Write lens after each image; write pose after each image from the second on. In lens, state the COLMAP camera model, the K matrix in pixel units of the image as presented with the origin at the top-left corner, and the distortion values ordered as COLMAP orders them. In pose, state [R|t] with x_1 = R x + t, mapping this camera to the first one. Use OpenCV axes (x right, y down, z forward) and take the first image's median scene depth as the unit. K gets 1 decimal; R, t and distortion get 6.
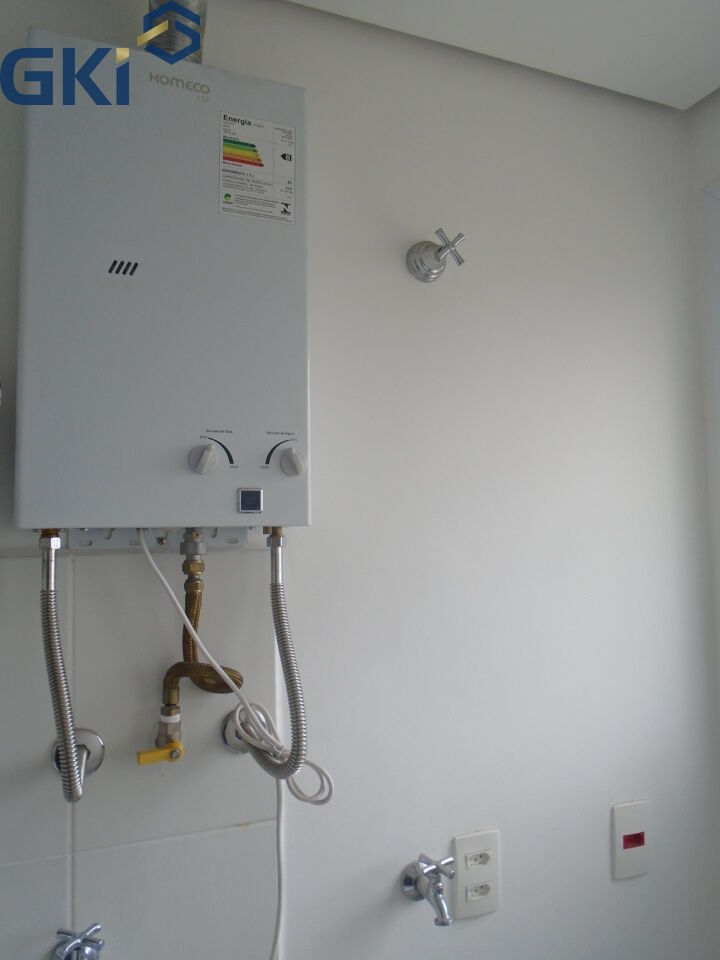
lens RADIAL K [[727.5, 0, 359.5], [0, 727.5, 481.1], [0, 0, 1]] dist [-0.024589, 0.010039]
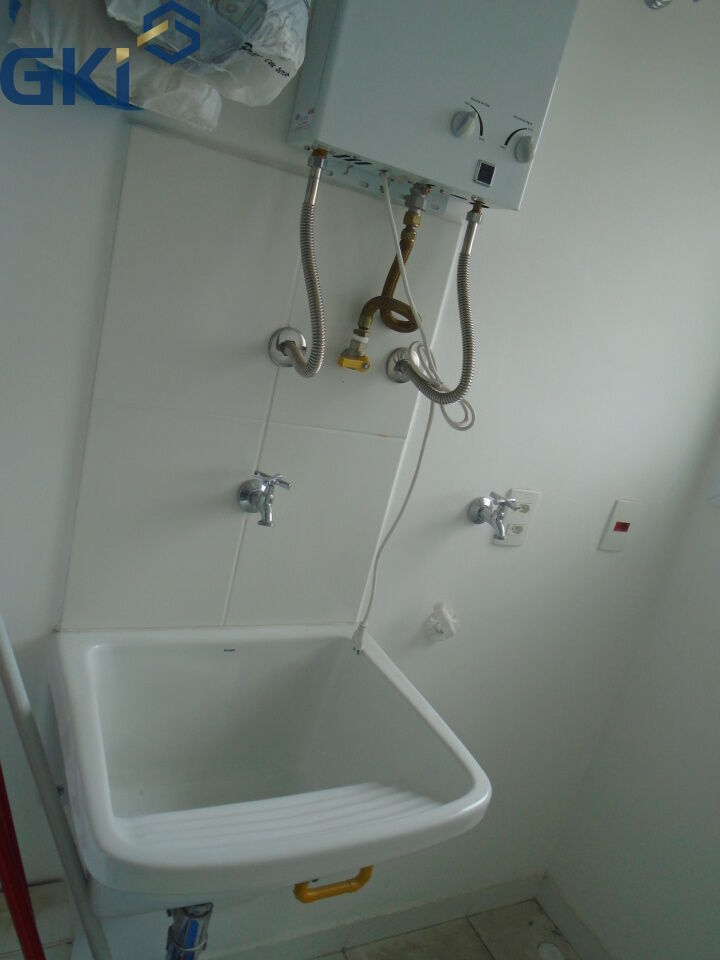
lens RADIAL K [[727.5, 0, 359.4], [0, 727.5, 479.9], [0, 0, 1]] dist [-0.024589, 0.010039]
pose [[0.964114, 0.224392, 0.141889, -0.385148], [-0.260084, 0.905576, 0.335095, 0.129848], [-0.053298, -0.359973, 0.931439, -0.241700]]
